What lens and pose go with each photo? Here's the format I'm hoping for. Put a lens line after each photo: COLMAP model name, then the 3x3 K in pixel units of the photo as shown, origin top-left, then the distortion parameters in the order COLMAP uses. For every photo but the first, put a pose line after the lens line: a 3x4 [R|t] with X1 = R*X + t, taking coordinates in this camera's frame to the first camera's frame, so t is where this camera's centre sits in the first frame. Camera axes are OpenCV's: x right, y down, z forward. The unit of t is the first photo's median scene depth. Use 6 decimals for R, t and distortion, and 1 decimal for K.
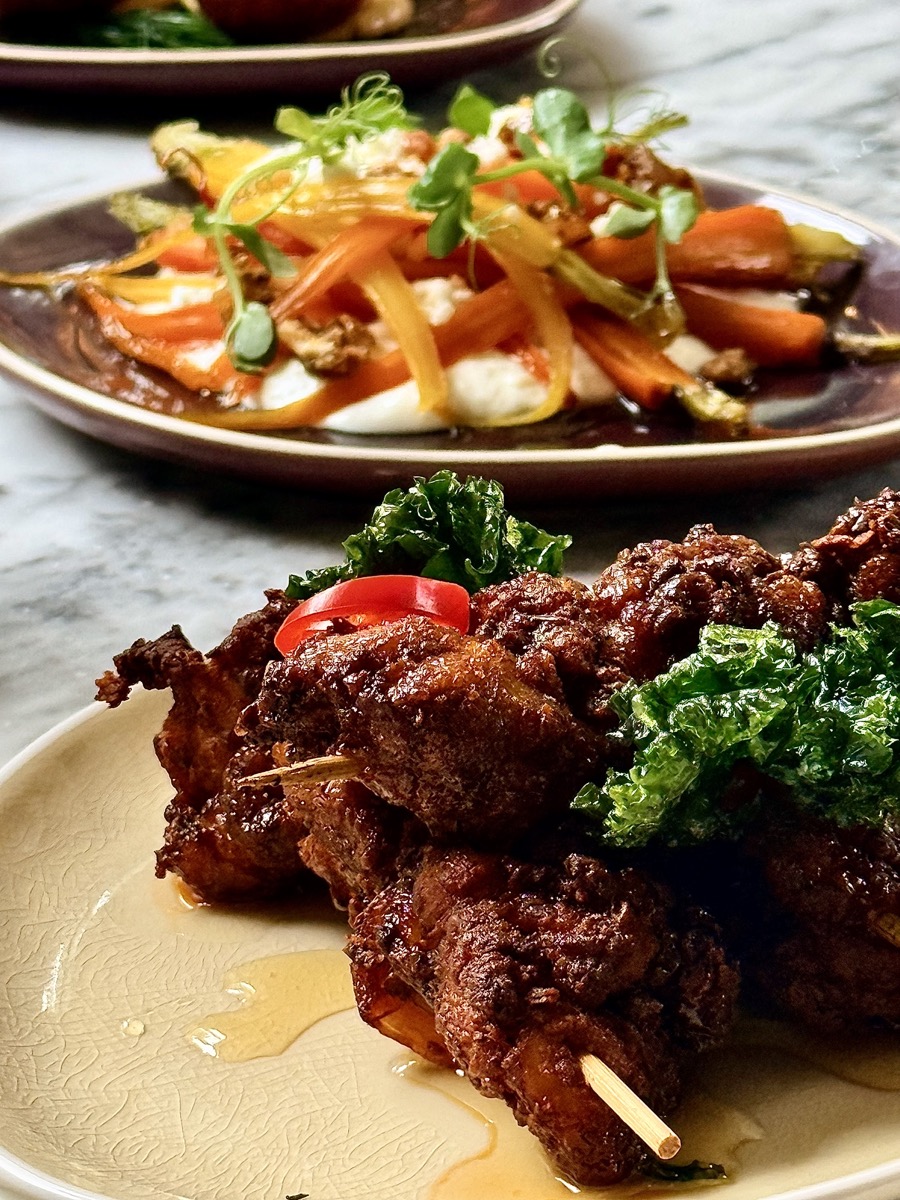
lens RADIAL K [[4200.3, 0, 450.3], [0, 4200.3, 603.6], [0, 0, 1]] dist [0.095200, 0.000000]
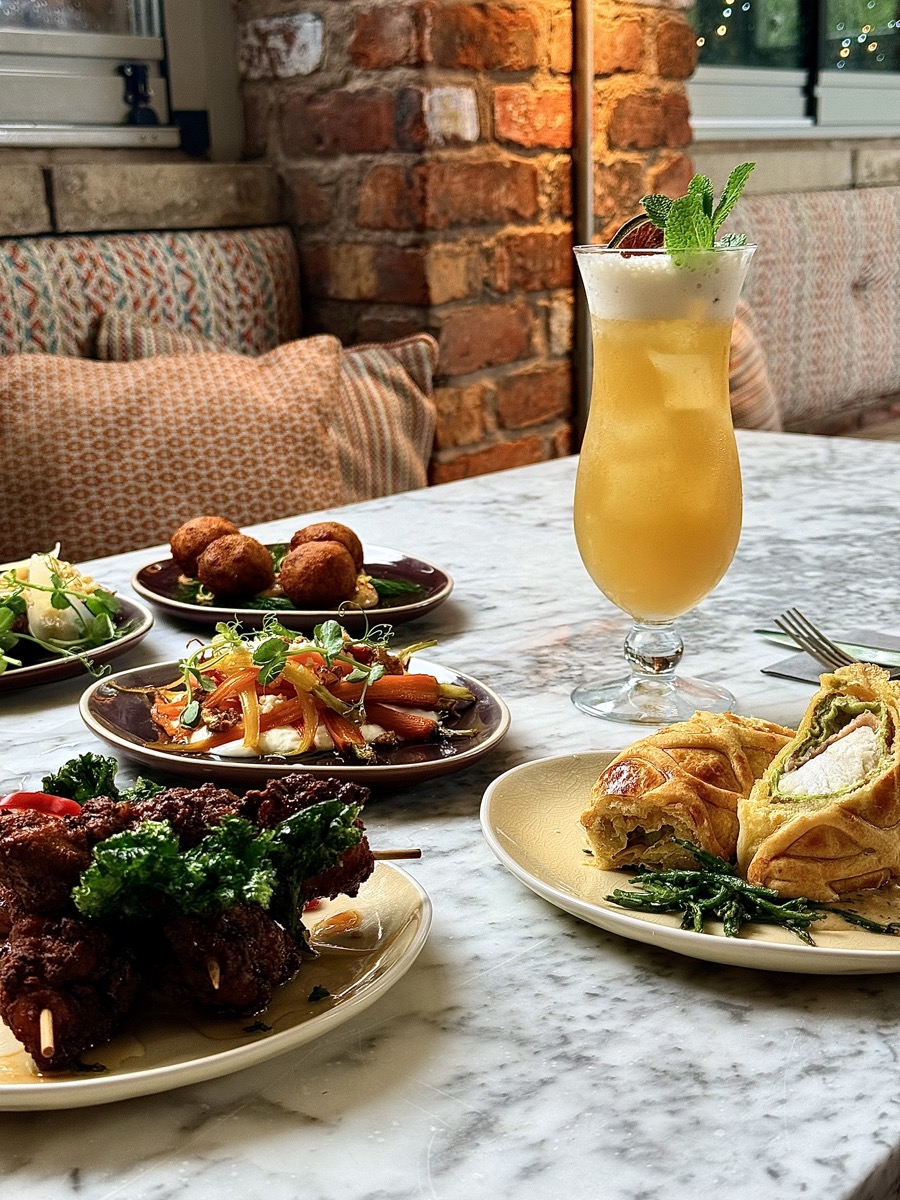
lens RADIAL K [[1659.4, 0, 451.9], [0, 1659.4, 595.3], [0, 0, 1]] dist [0.080691, 0.000000]
pose [[0.988008, 0.043820, -0.148053, 0.239418], [-0.068110, 0.984237, -0.163212, 0.014462], [0.138568, 0.171339, 0.975419, 0.084004]]
